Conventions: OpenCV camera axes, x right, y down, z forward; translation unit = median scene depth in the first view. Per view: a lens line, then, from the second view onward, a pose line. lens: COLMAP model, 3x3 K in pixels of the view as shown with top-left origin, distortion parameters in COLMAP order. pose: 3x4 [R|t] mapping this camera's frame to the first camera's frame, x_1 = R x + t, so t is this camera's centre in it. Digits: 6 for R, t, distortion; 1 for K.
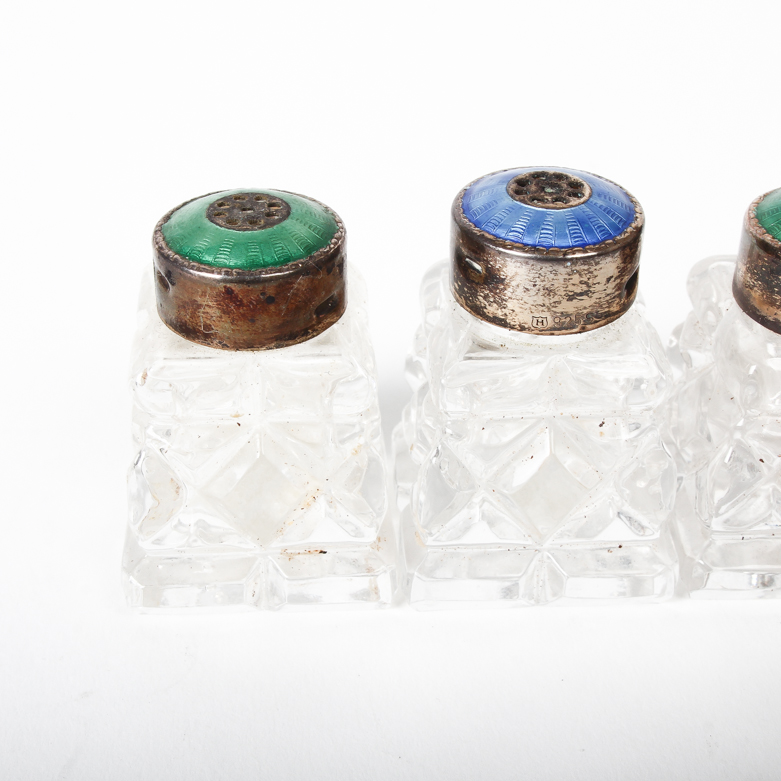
lens RADIAL K [[1567.7, 0, 383.4], [0, 1567.7, 394.0], [0, 0, 1]] dist [-0.059331, 0.000000]
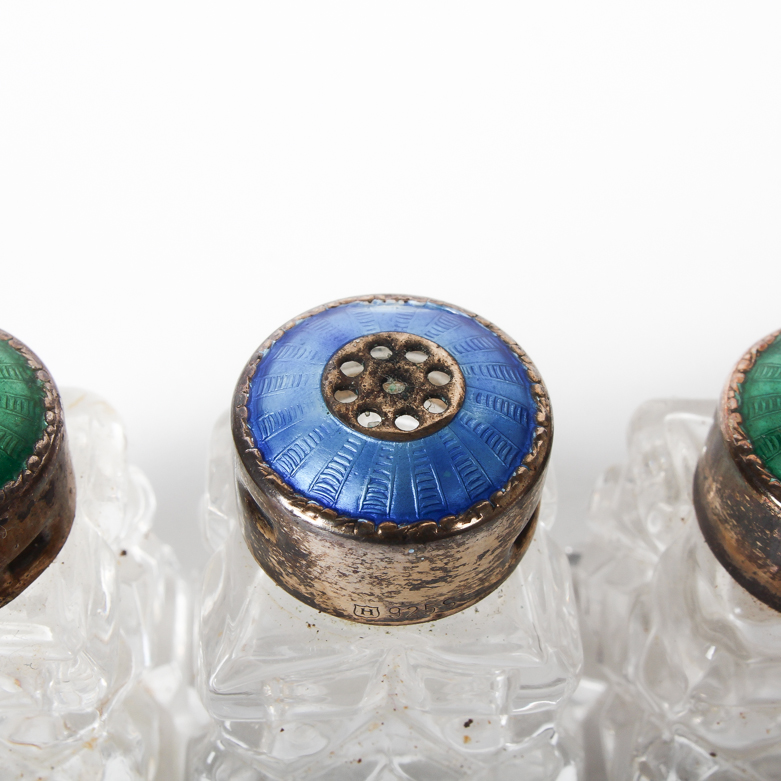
lens RADIAL K [[1567.7, 0, 387.5], [0, 1567.7, 389.7], [0, 0, 1]] dist [-0.059331, 0.000000]
pose [[0.999607, 0.025664, 0.011243, 0.099286], [-0.027801, 0.958454, 0.283890, -0.303947], [-0.003490, -0.284091, 0.958791, 0.440573]]
